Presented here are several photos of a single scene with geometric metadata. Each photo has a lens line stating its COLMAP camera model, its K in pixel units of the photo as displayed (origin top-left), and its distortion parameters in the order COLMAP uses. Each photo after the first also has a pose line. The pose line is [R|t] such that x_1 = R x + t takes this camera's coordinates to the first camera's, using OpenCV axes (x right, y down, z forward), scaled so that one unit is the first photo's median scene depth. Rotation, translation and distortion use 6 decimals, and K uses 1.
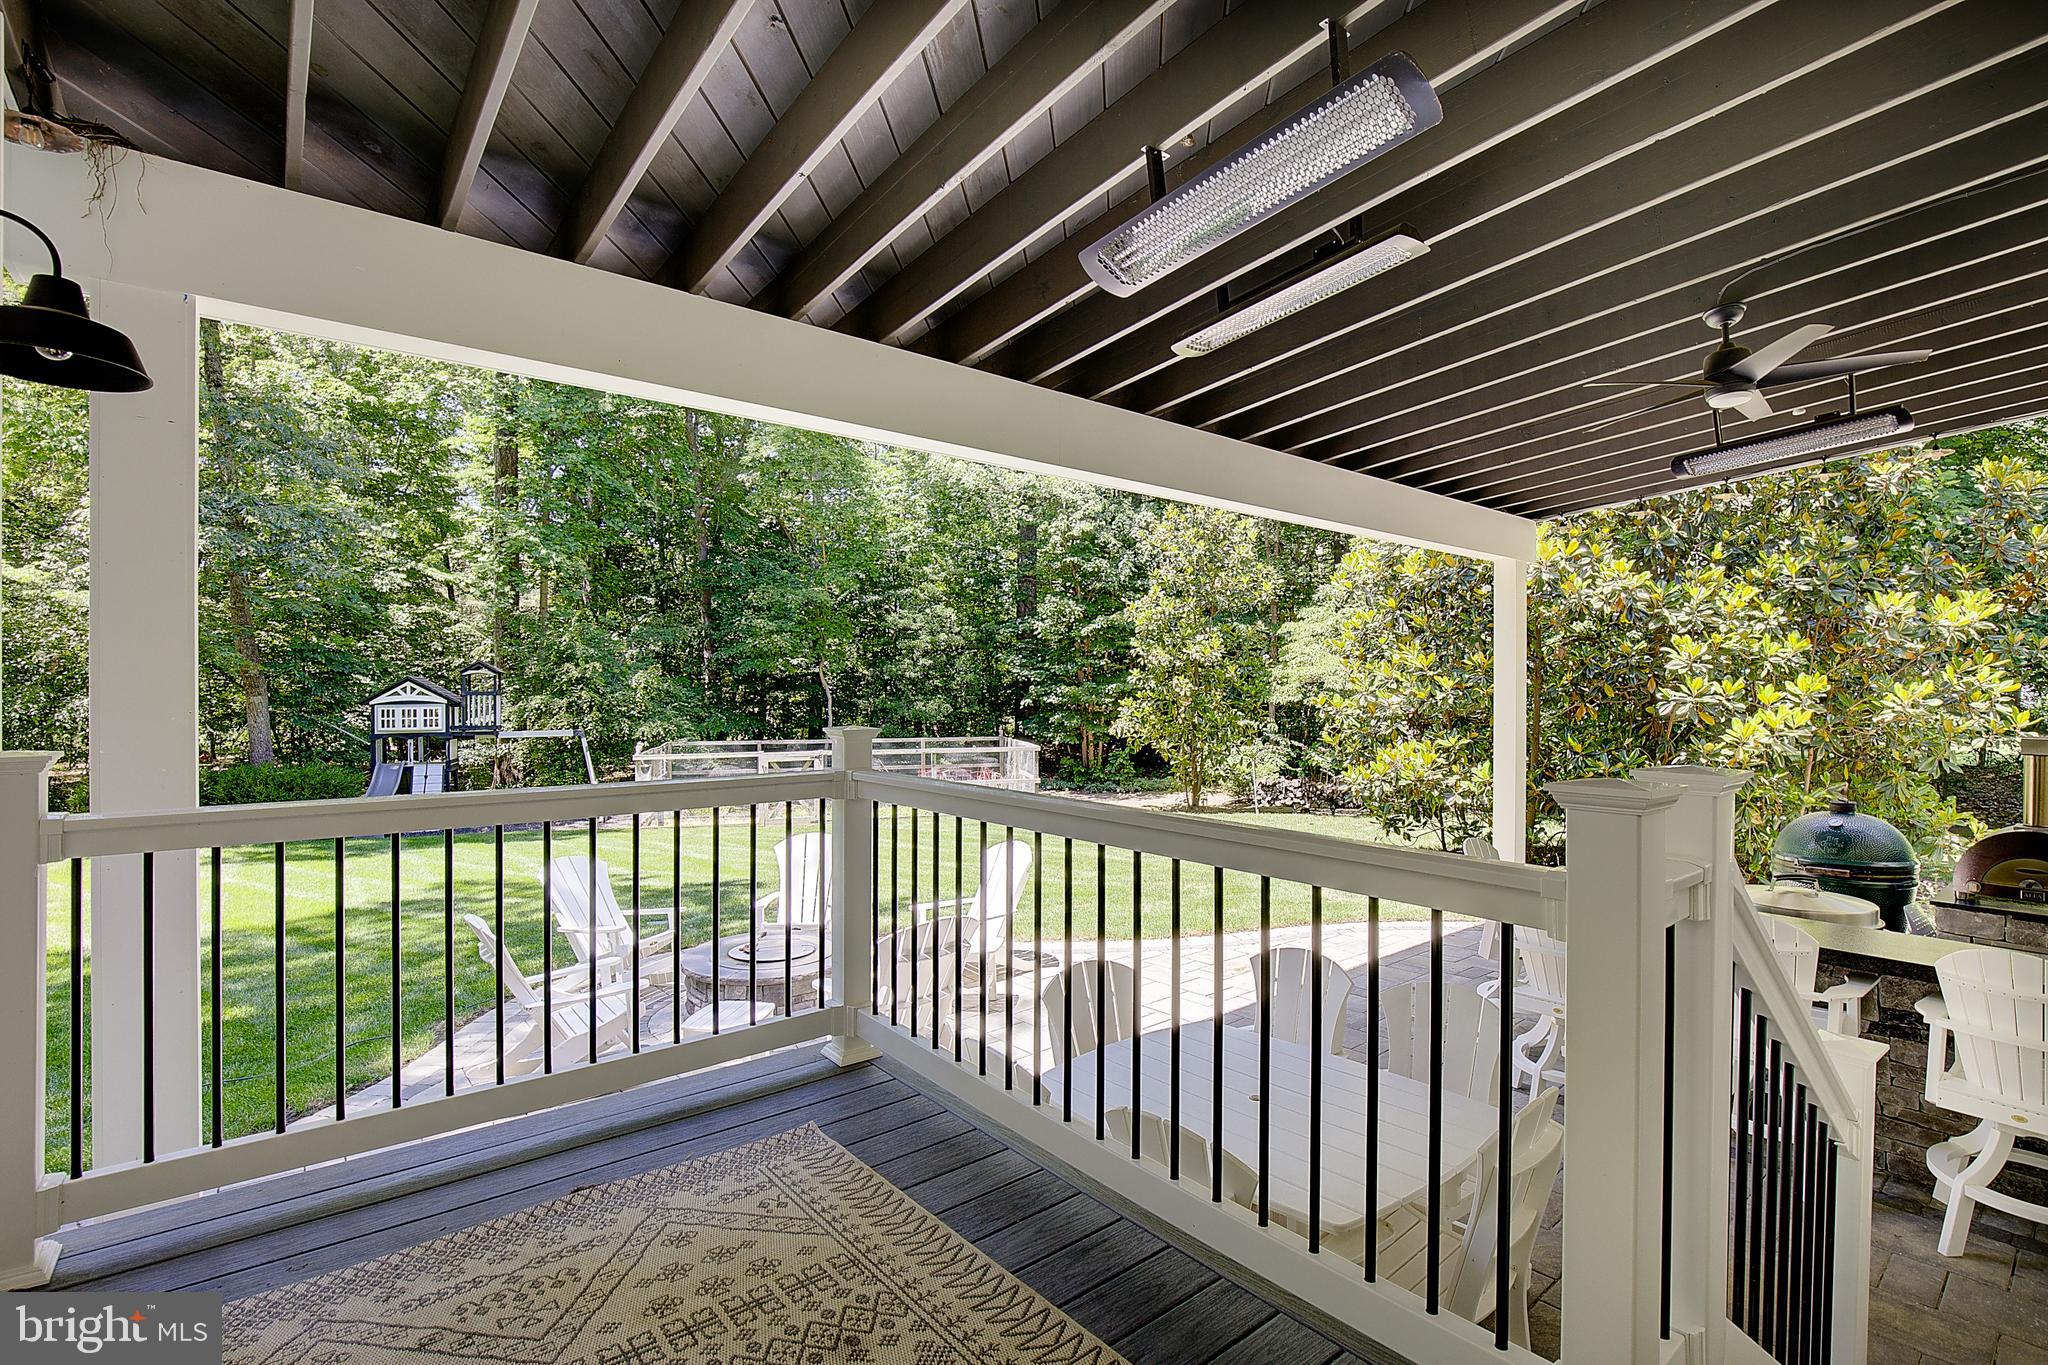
lens RADIAL K [[974.3, 0, 1024.0], [0, 974.3, 682.5], [0, 0, 1]] dist [-0.040771, 0.006676]
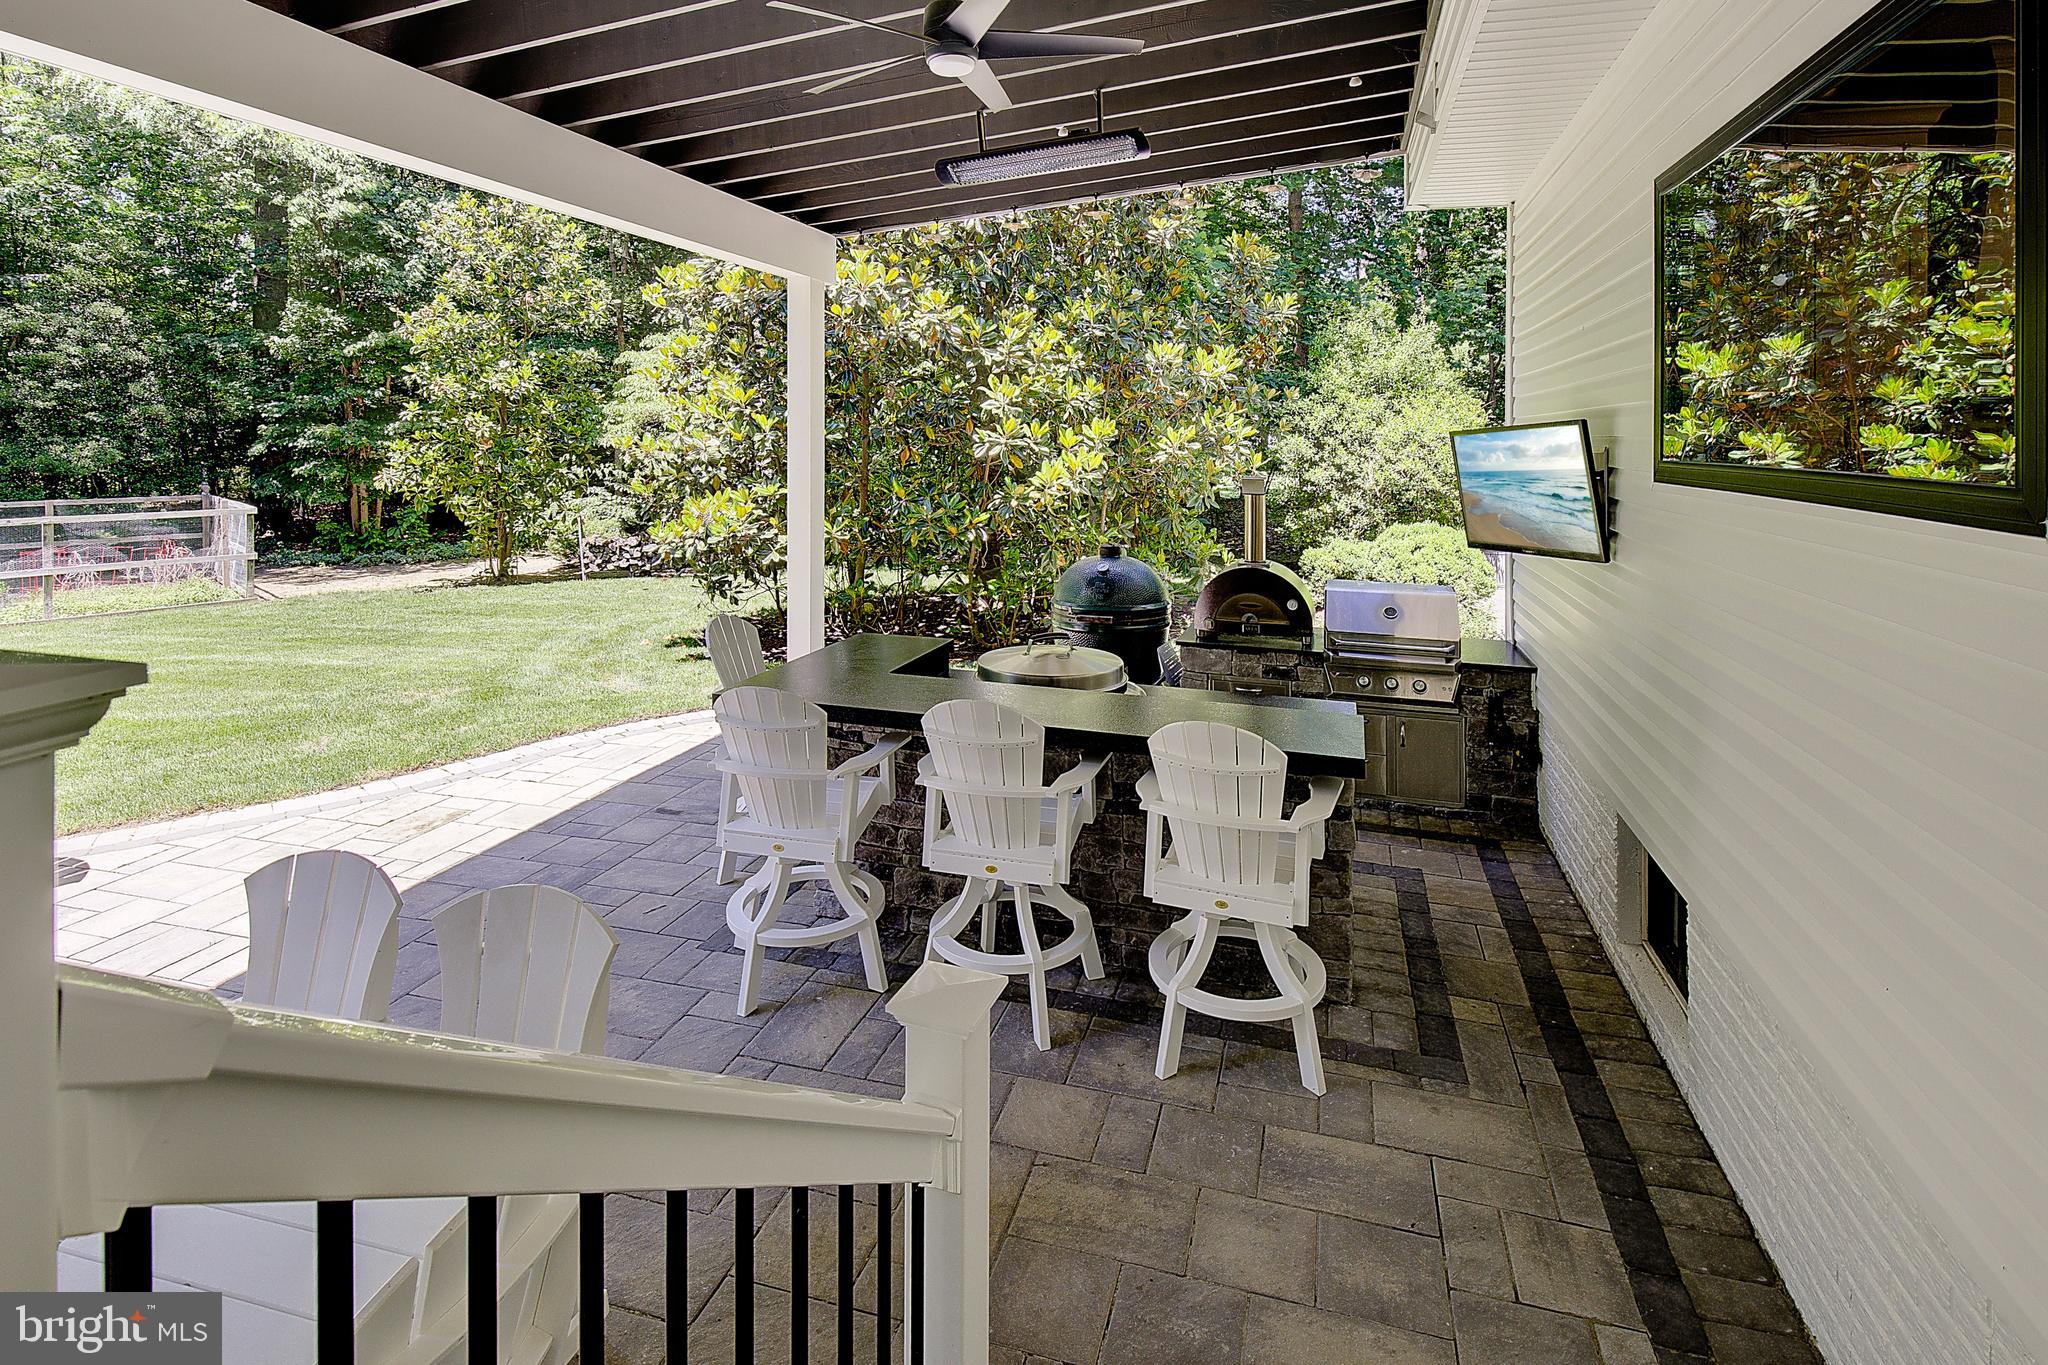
lens RADIAL K [[1019.5, 0, 1069.4], [0, 1019.5, 425.6], [0, 0, 1]] dist [-0.001131, -0.000071]
pose [[0.812587, 0.012183, 0.582713, 0.072096], [-0.011520, 0.999922, -0.004841, 0.002689], [-0.582727, -0.002779, 0.812663, 0.056885]]
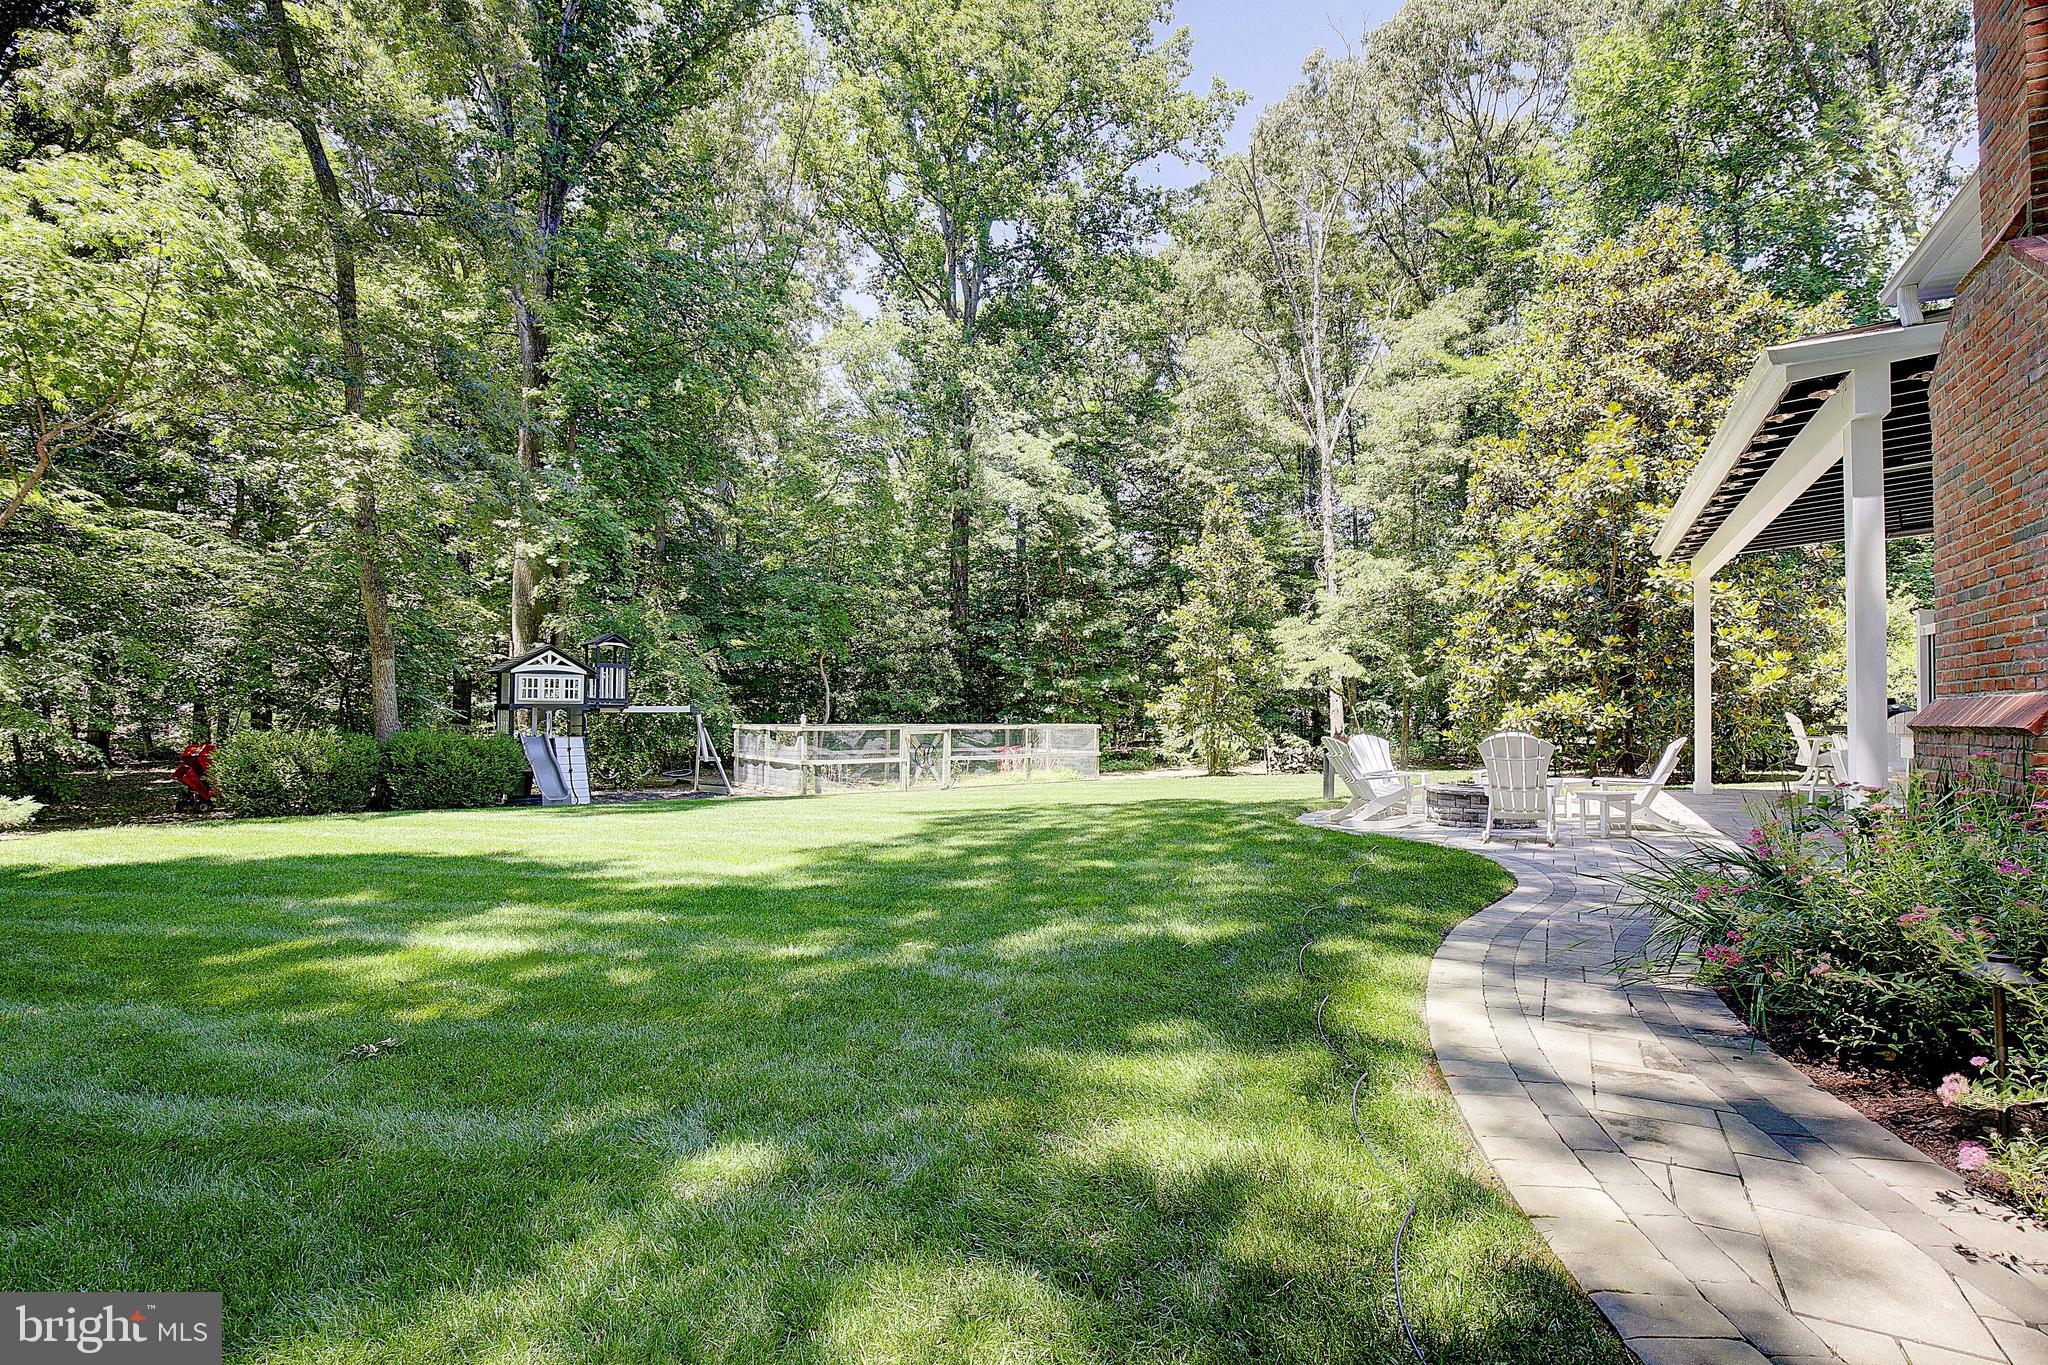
lens RADIAL K [[972.8, 0, 1016.8], [0, 972.8, 708.8], [0, 0, 1]] dist [-0.017338, 0.000160]
pose [[0.930887, 0.010148, 0.365167, -0.563414], [-0.009037, 0.999948, -0.004751, 0.058439], [-0.365196, 0.001123, 0.930930, -0.076262]]
